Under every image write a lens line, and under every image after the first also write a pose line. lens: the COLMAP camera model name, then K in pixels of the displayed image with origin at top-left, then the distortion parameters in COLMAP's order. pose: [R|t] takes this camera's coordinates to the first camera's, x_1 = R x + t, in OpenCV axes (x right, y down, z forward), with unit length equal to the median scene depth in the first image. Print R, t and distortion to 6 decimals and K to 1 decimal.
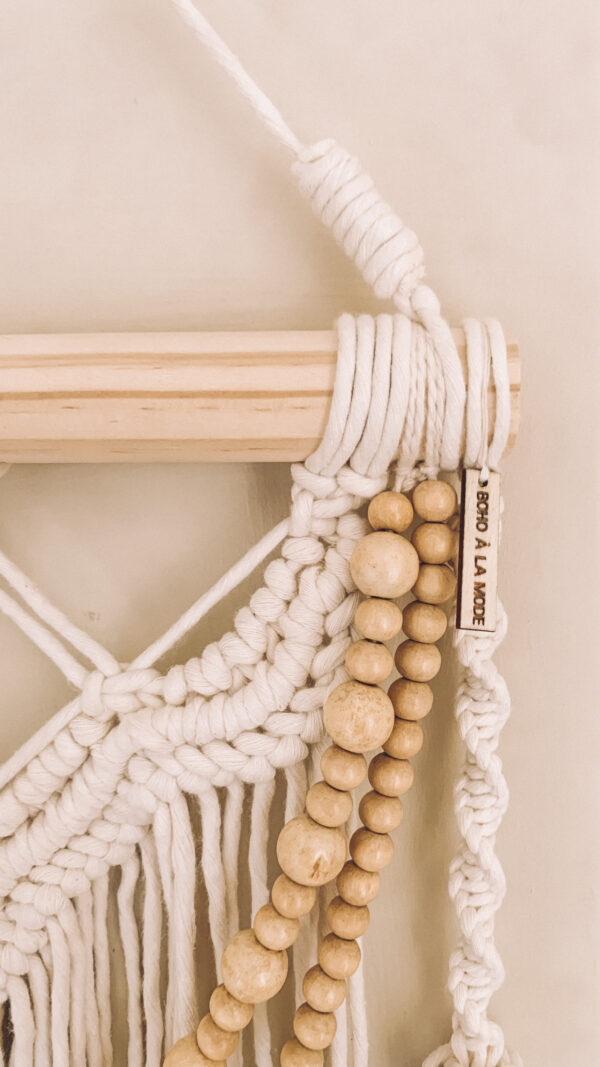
lens RADIAL K [[830.7, 0, 294.7], [0, 830.7, 534.6], [0, 0, 1]] dist [0.013731, -0.036865]
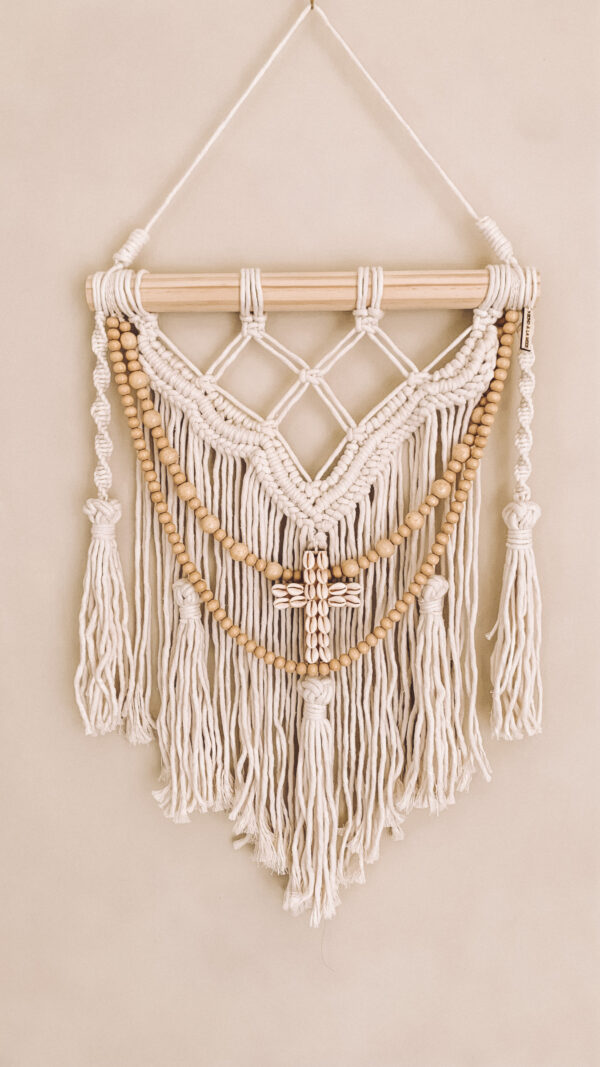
lens RADIAL K [[830.7, 0, 316.8], [0, 830.7, 552.4], [0, 0, 1]] dist [0.013731, -0.036865]
pose [[0.999577, 0.007545, 0.028100, -0.740238], [-0.007504, 0.999971, -0.001566, 0.933449], [-0.028111, 0.001354, 0.999604, -2.425707]]
